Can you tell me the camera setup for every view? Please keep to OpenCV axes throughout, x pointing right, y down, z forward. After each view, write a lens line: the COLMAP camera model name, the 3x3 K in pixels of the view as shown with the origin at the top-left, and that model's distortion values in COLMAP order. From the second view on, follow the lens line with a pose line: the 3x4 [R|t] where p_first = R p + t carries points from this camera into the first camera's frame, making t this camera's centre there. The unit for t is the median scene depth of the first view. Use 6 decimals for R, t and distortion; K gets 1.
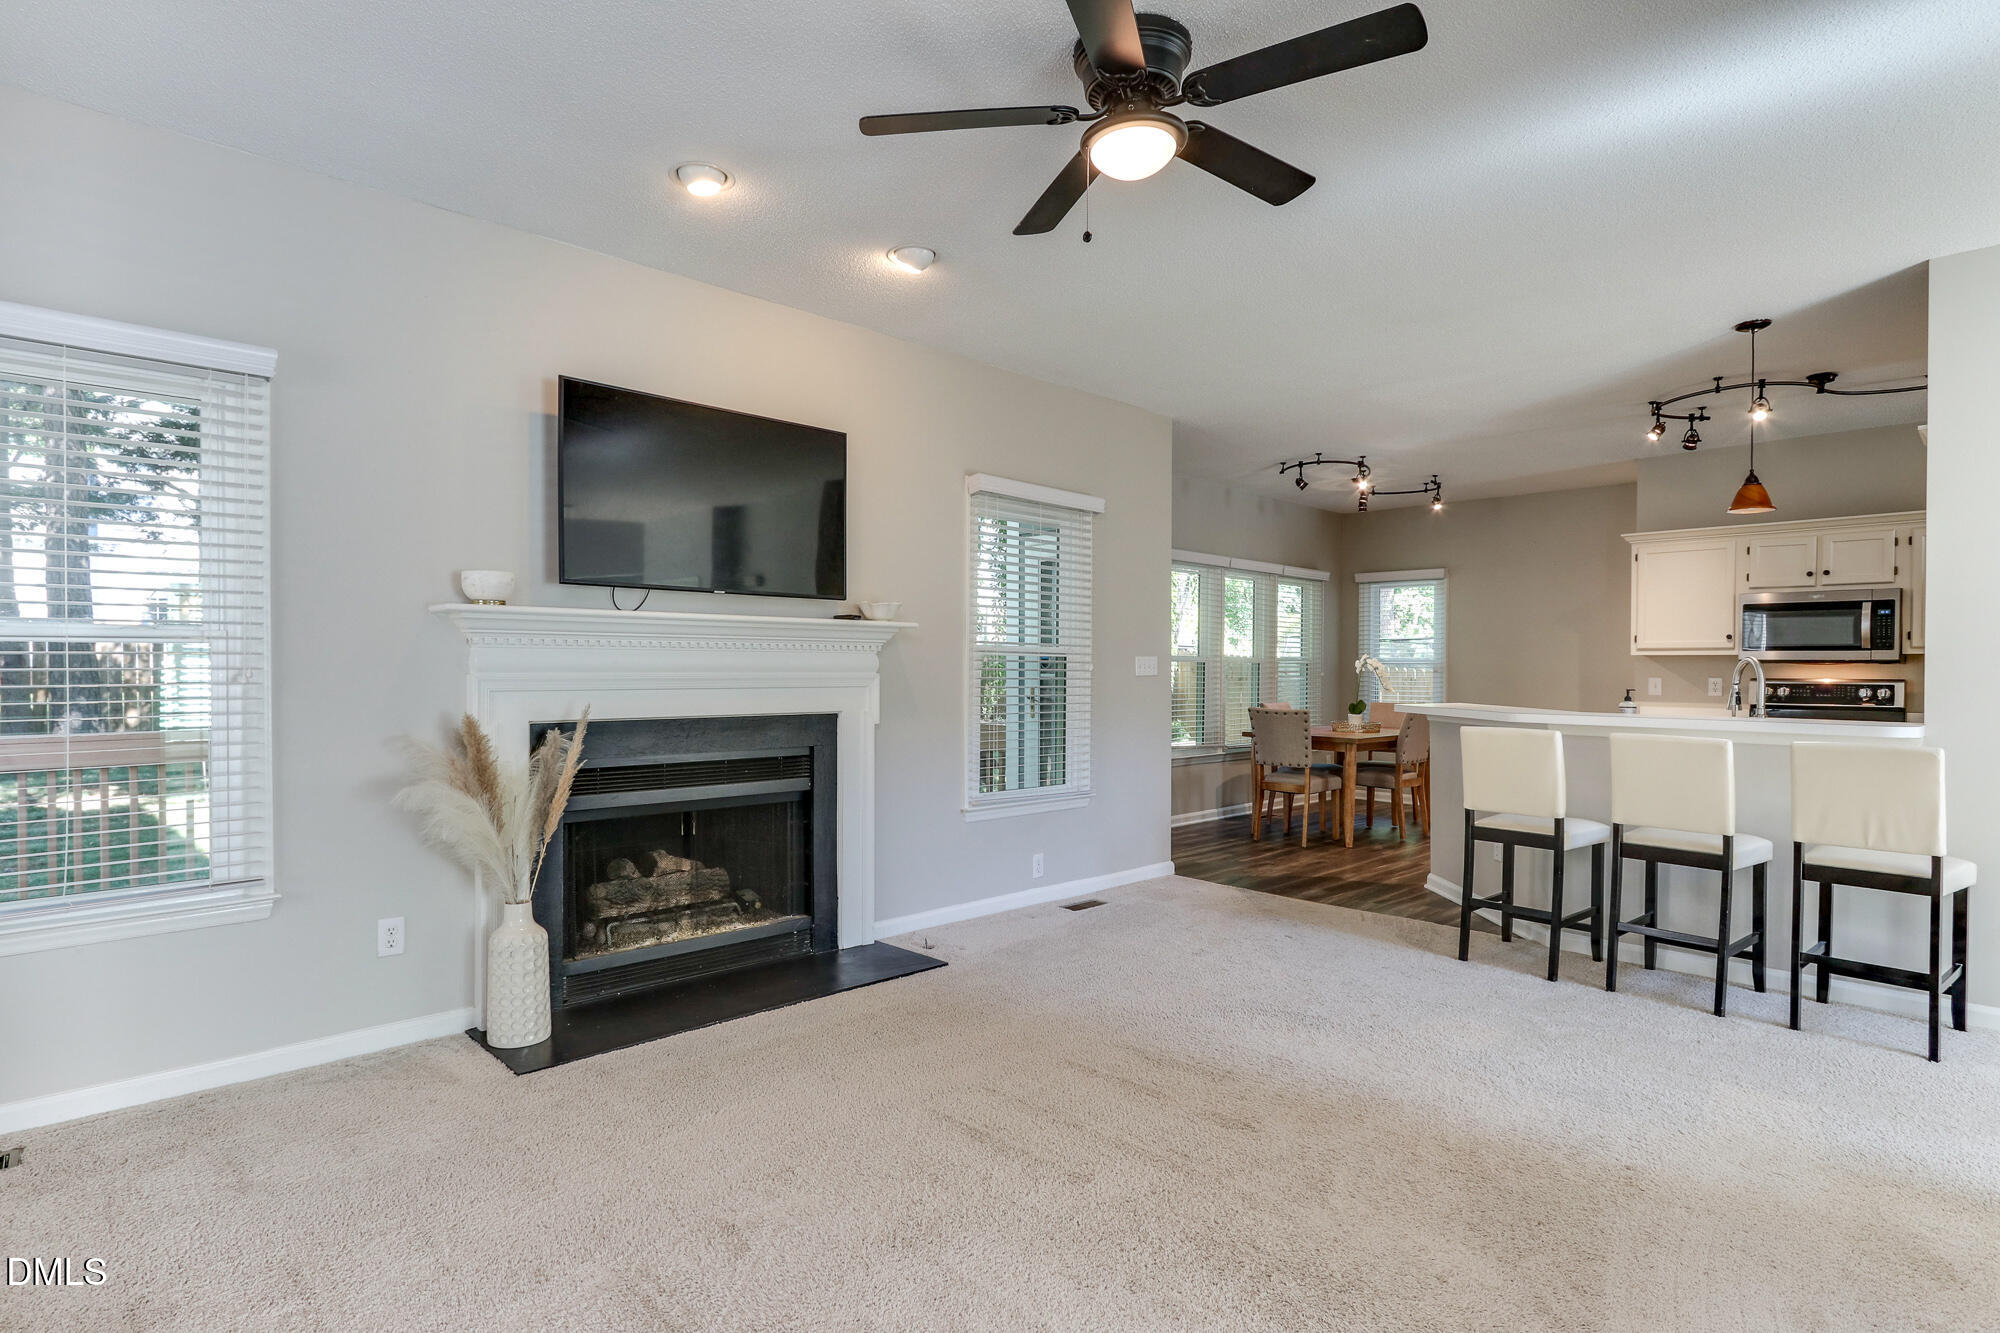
lens RADIAL K [[1049.5, 0, 972.6], [0, 1049.5, 679.0], [0, 0, 1]] dist [-0.002101, 0.001421]
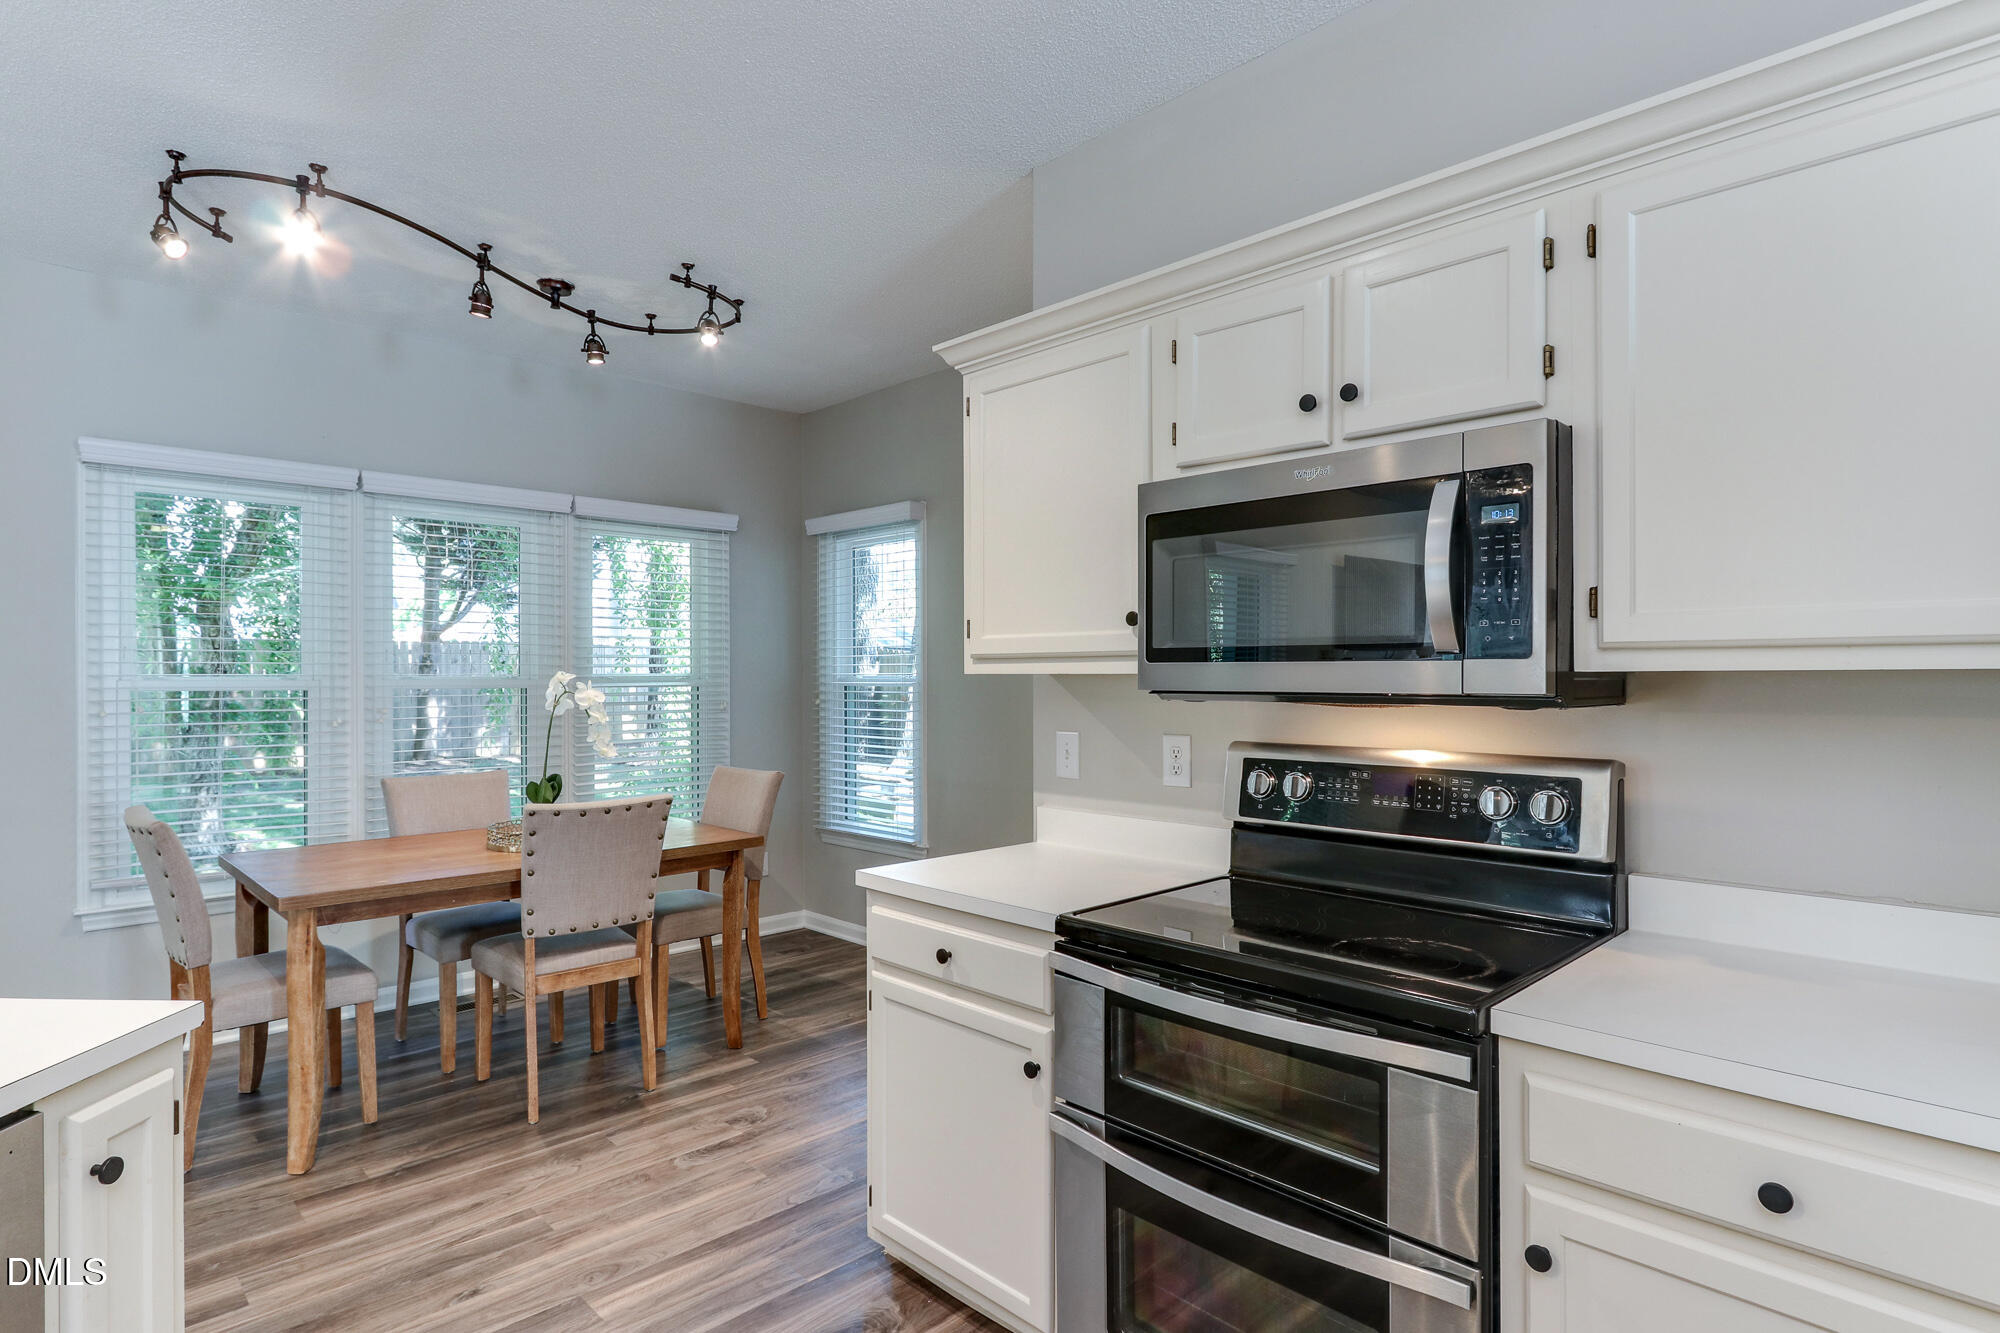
lens RADIAL K [[1049.5, 0, 978.1], [0, 1049.5, 679.1], [0, 0, 1]] dist [-0.002101, 0.001421]
pose [[0.999772, -0.006538, -0.020335, 0.743839], [0.006401, 0.999956, -0.006796, -0.021224], [0.020379, 0.006665, 0.999770, 0.733731]]
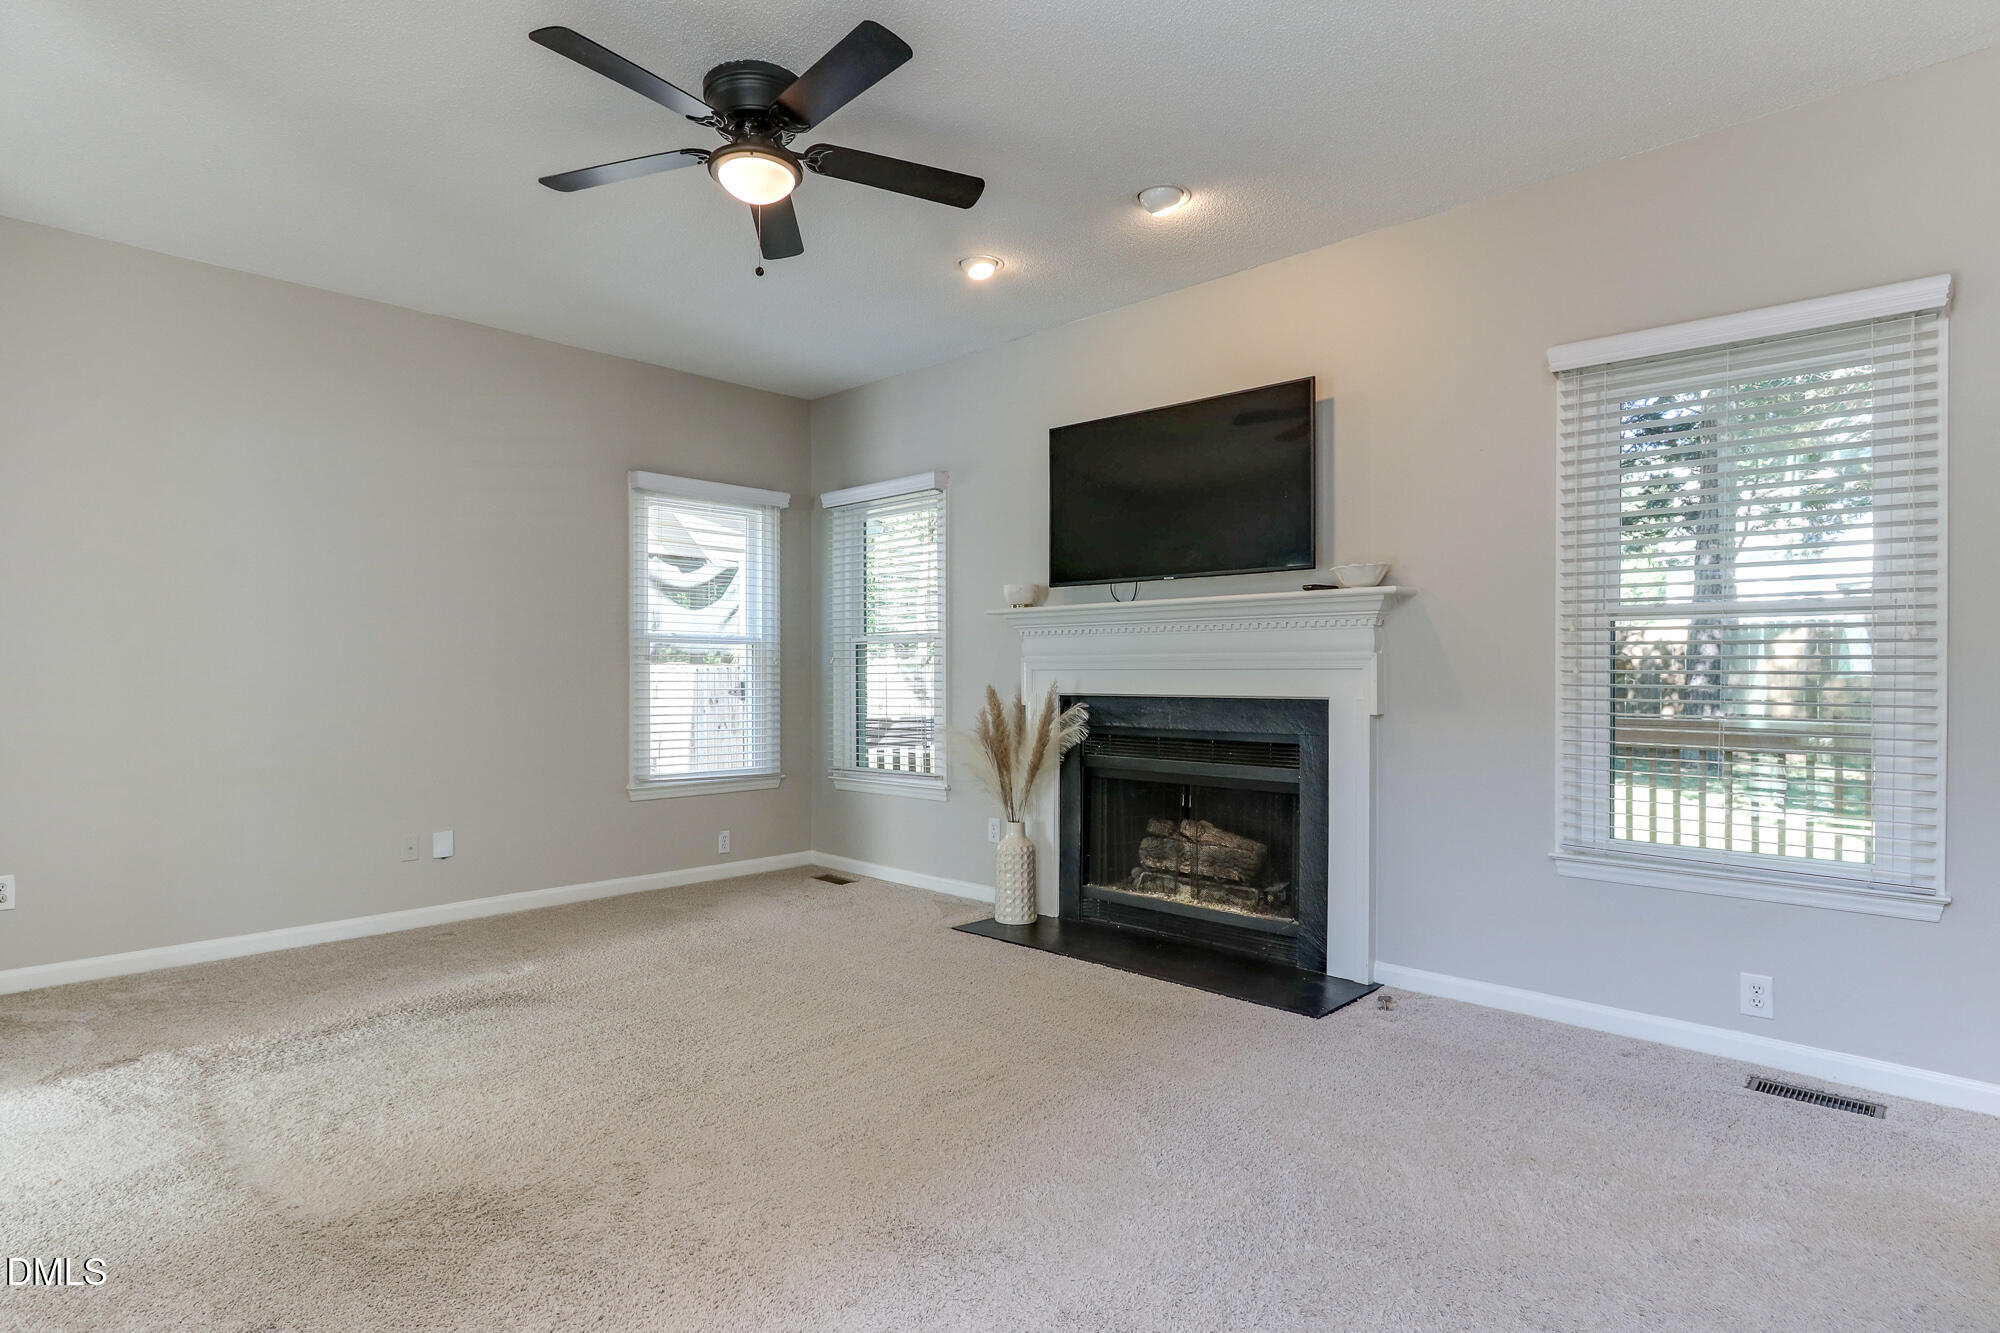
lens RADIAL K [[1049.5, 0, 994.6], [0, 1049.5, 673.2], [0, 0, 1]] dist [-0.002101, 0.001421]
pose [[0.047003, -0.003920, -0.998887, 0.424787], [-0.012315, 0.999914, -0.004504, 0.010775], [0.998819, 0.012513, 0.046951, 0.405163]]
